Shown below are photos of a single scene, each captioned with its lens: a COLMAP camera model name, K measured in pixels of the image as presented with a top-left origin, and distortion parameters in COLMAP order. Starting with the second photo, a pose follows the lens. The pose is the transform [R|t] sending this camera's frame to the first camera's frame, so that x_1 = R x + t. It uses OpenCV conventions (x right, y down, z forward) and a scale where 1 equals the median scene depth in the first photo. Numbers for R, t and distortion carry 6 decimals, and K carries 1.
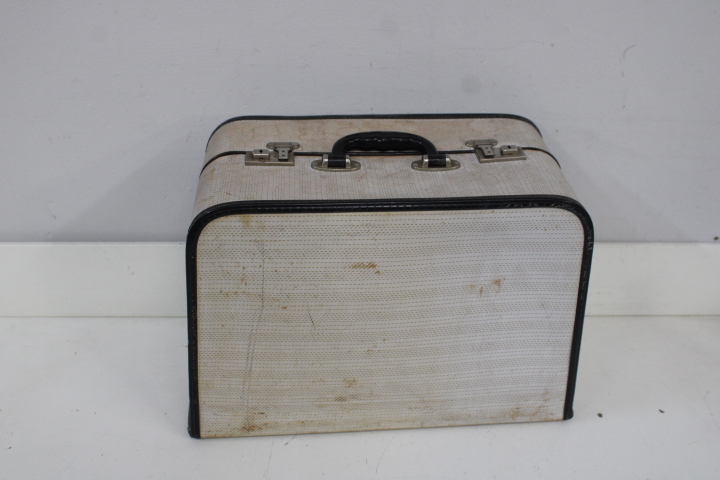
lens RADIAL K [[770.0, 0, 360.0], [0, 770.0, 240.0], [0, 0, 1]] dist [-0.103141, 0.032311]
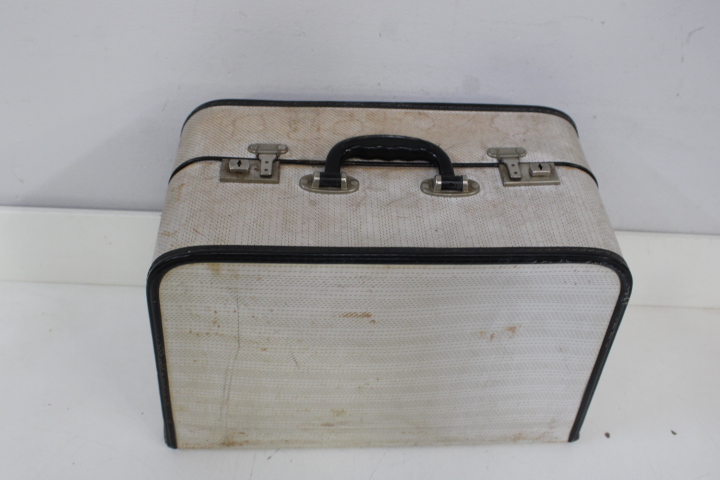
lens RADIAL K [[719.4, 0, 360.0], [0, 719.4, 240.0], [0, 0, 1]] dist [-0.098553, 0.032171]
pose [[0.998881, 0.046335, -0.009432, 0.011503], [-0.043198, 0.975317, 0.216544, -0.204800], [0.019233, -0.215894, 0.976227, 0.229475]]
